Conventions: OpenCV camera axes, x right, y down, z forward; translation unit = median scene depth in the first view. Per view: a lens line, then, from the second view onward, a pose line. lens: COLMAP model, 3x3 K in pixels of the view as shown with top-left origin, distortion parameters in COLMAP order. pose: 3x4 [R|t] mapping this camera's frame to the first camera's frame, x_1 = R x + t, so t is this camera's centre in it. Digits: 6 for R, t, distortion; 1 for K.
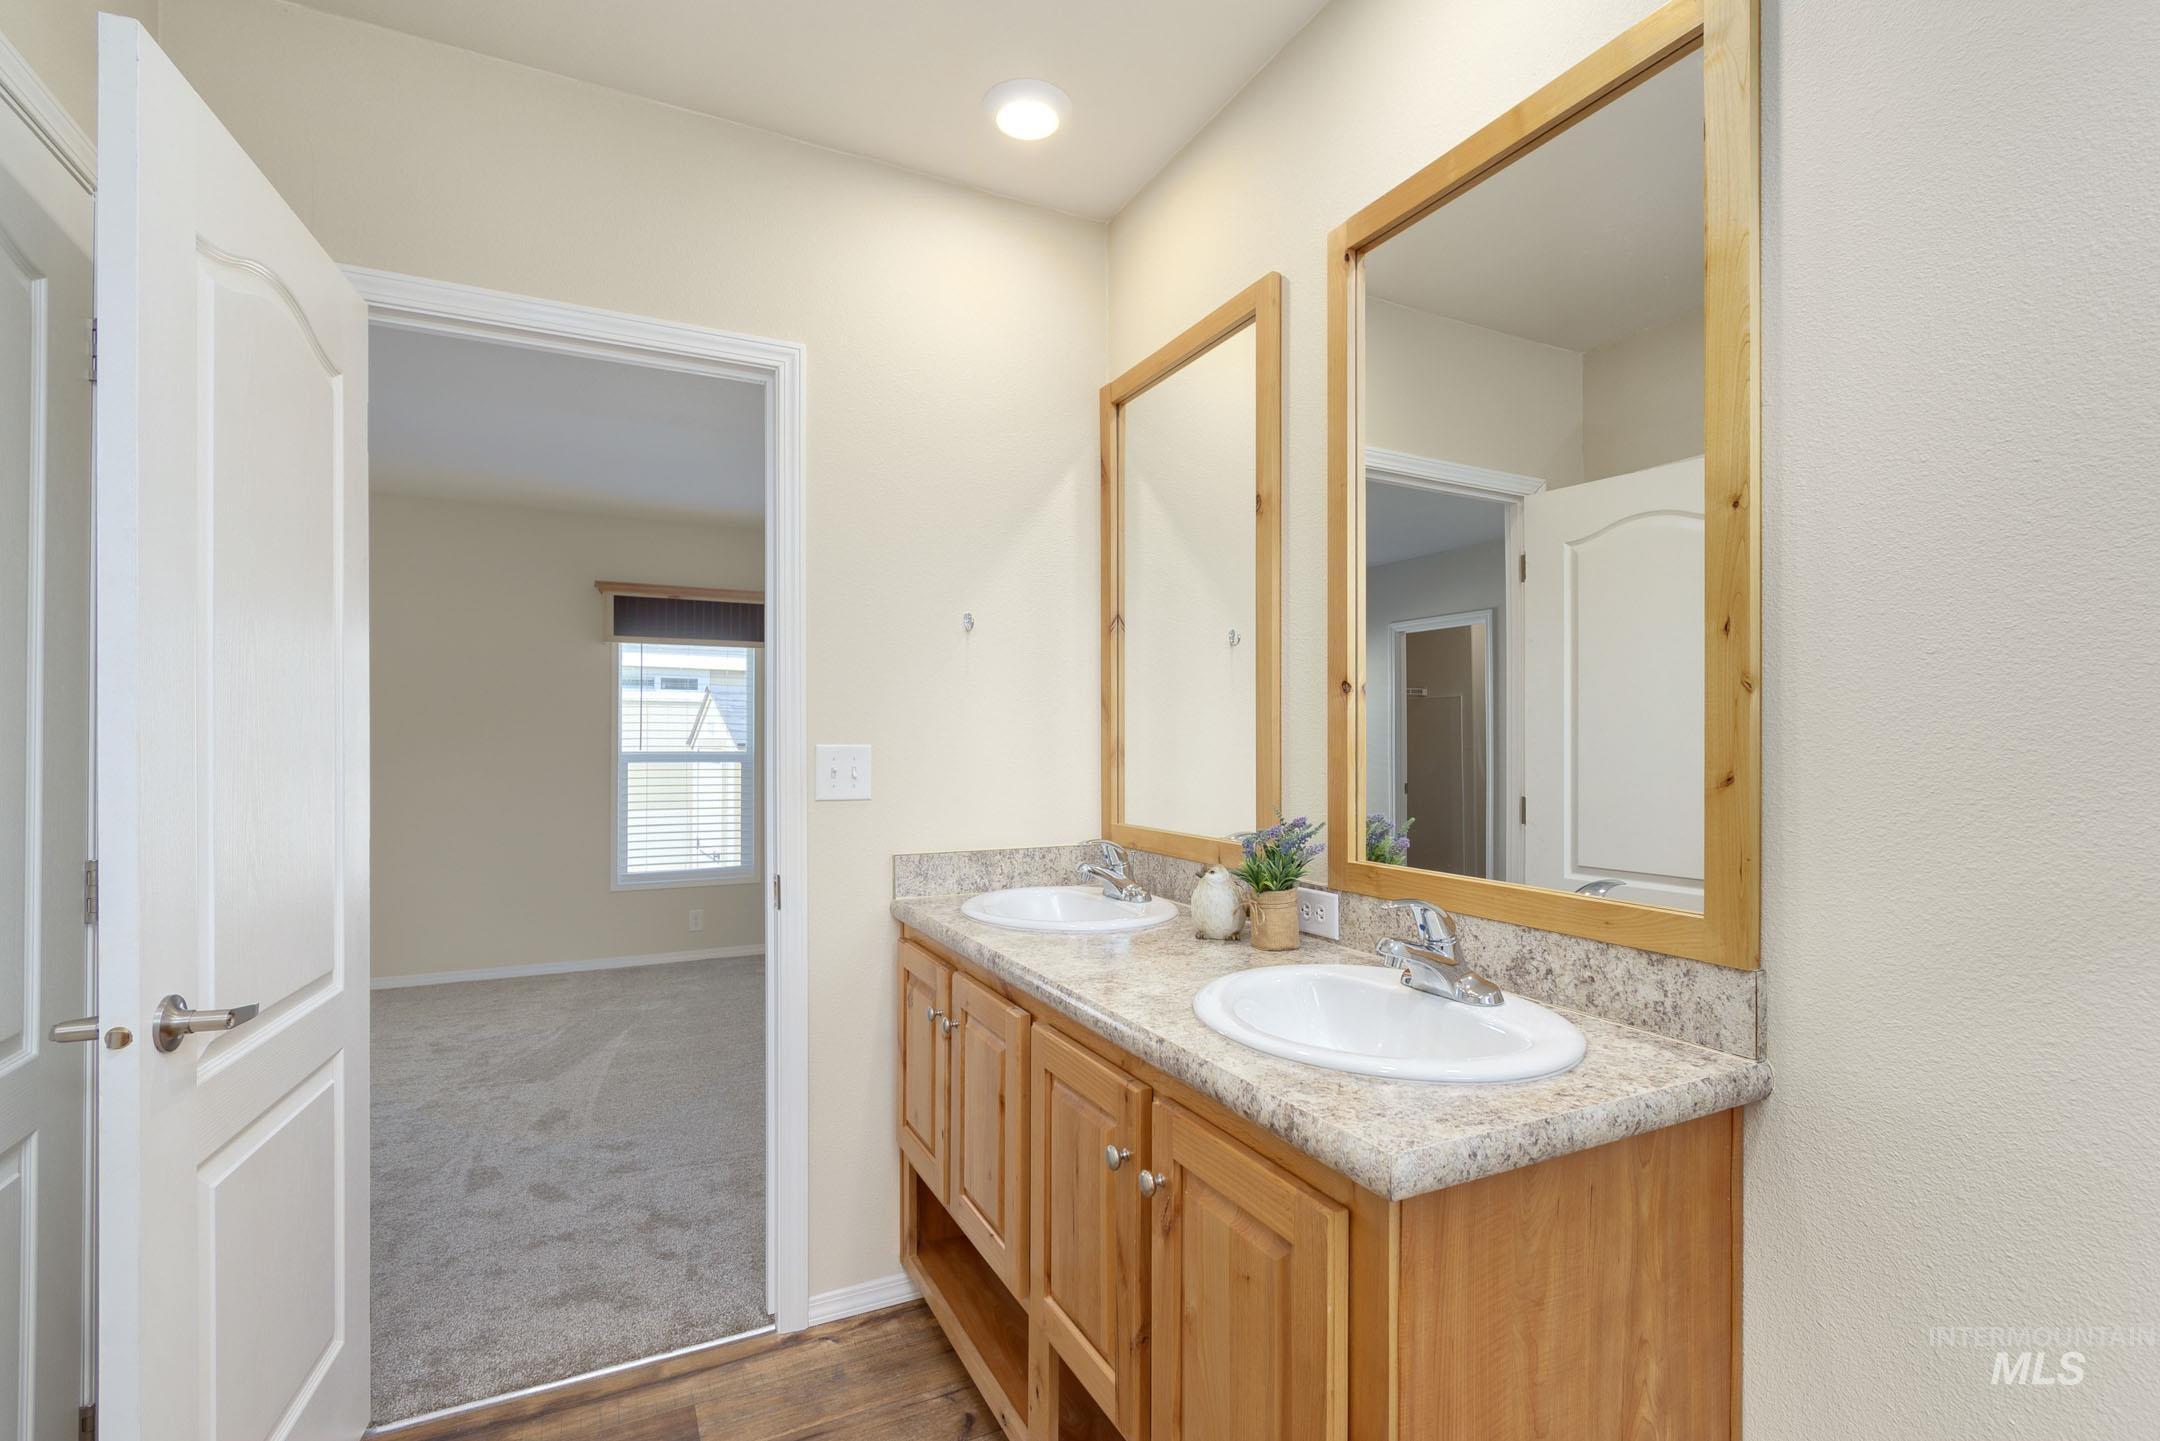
lens RADIAL K [[967.3, 0, 1076.5], [0, 967.3, 720.1], [0, 0, 1]] dist [0.003713, 0.000170]
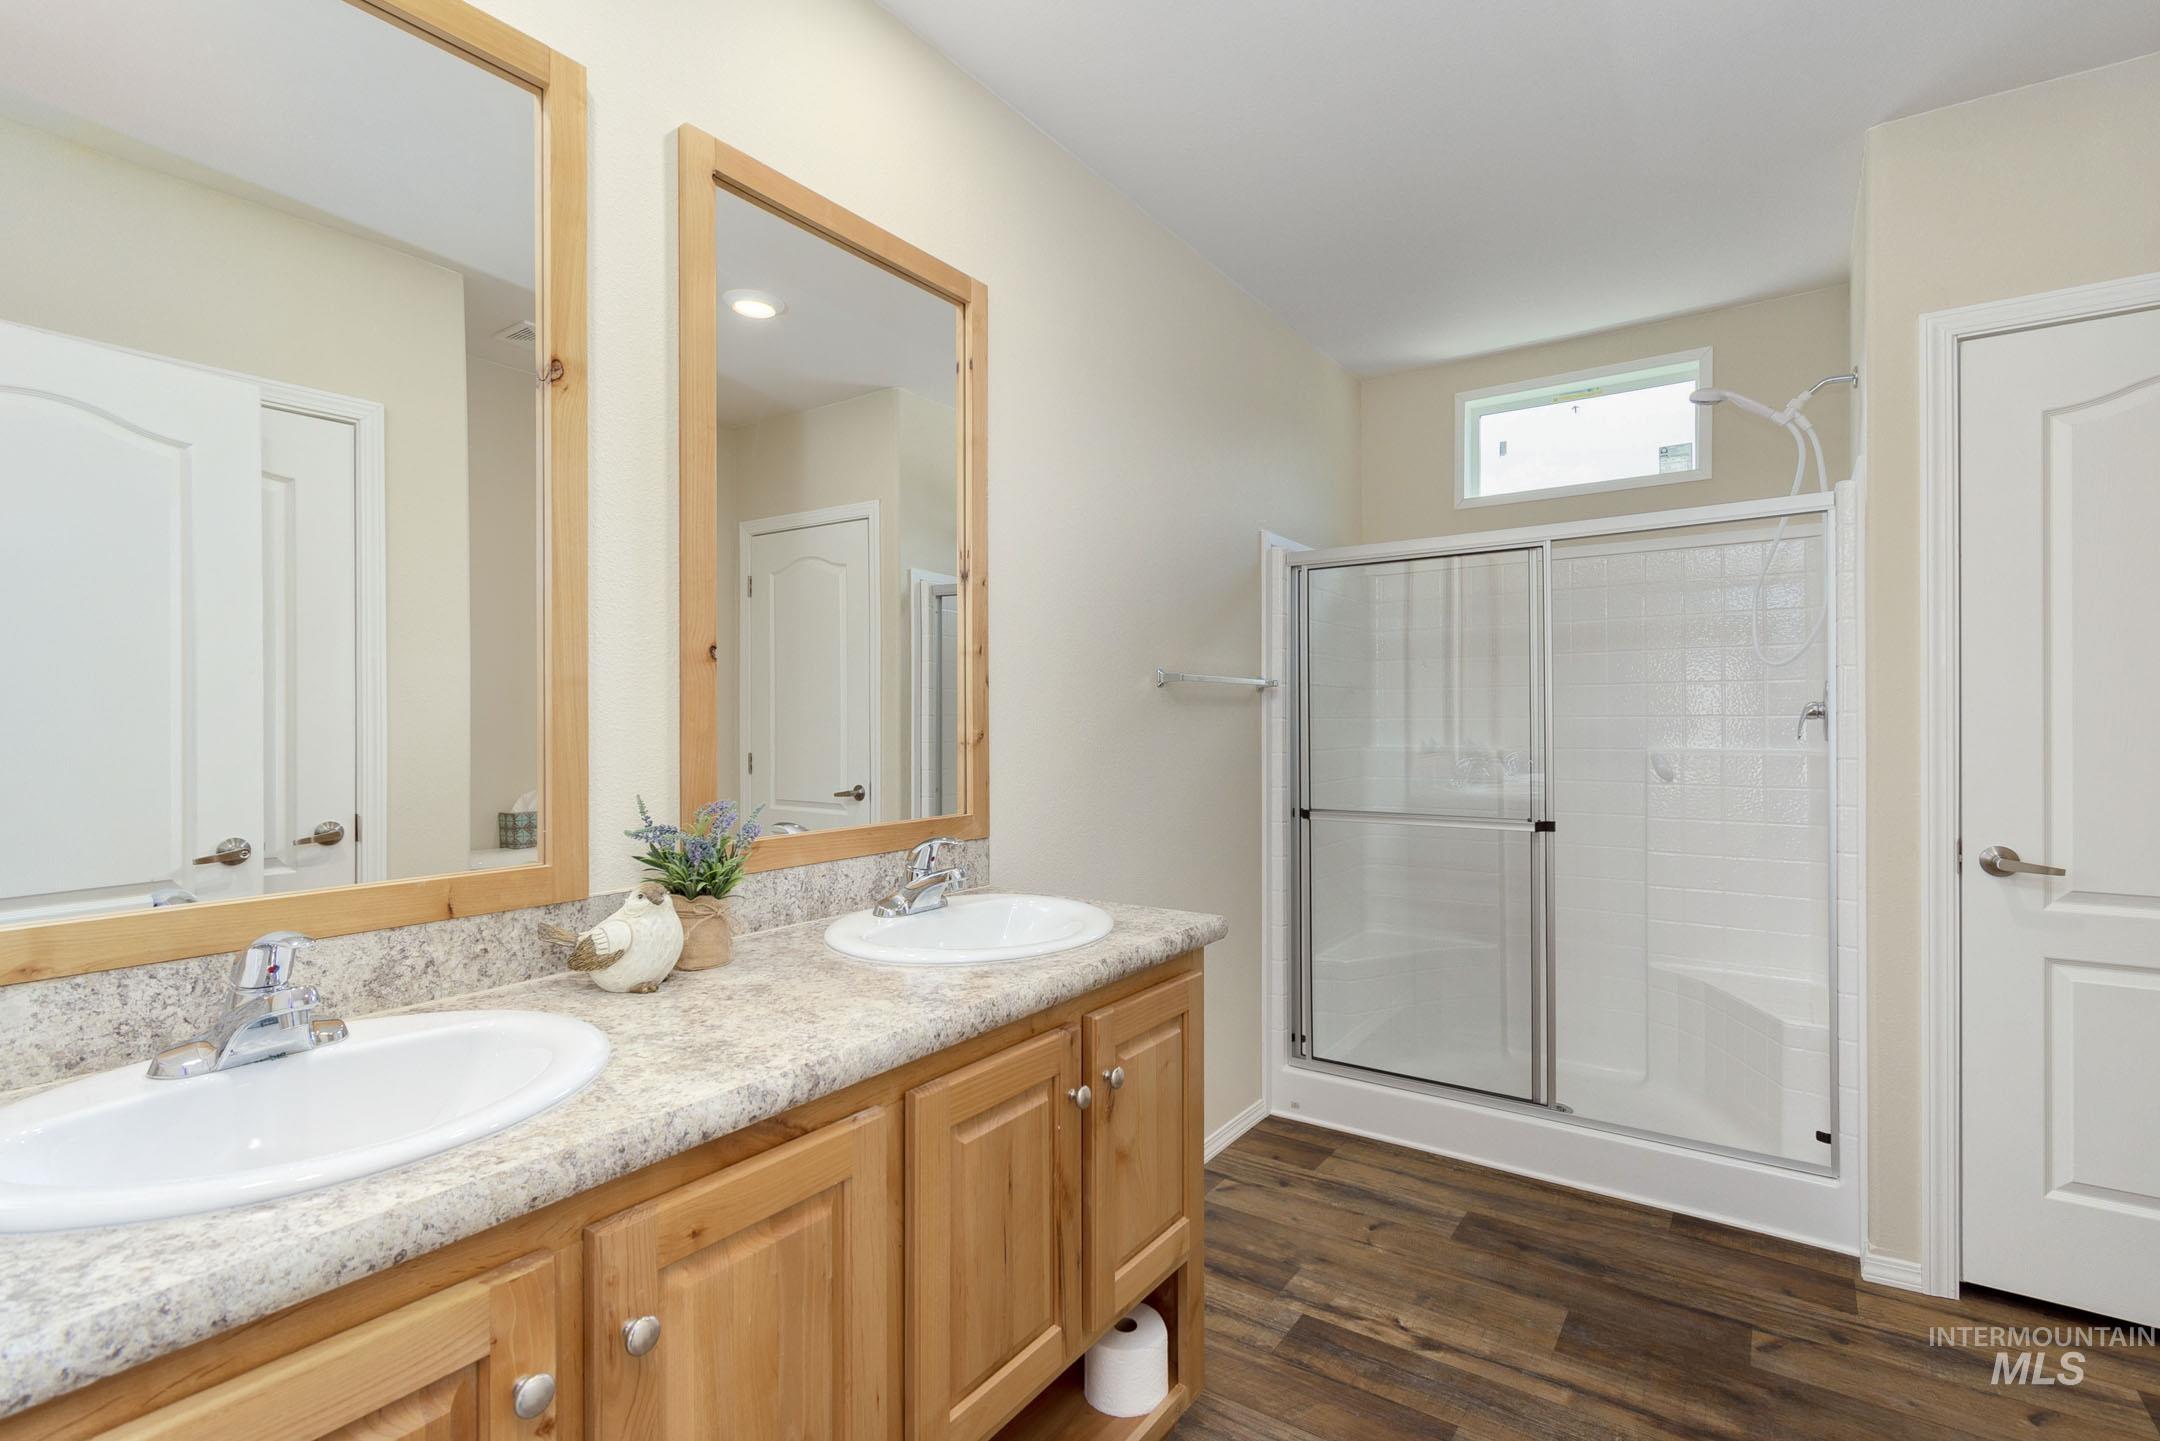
lens RADIAL K [[967.3, 0, 1076.5], [0, 967.3, 720.1], [0, 0, 1]] dist [0.003713, 0.000170]
pose [[-0.457941, 0.003357, 0.888976, -0.623046], [-0.011078, 0.999894, -0.009483, 0.044125], [-0.888914, -0.014191, -0.457855, 0.974384]]
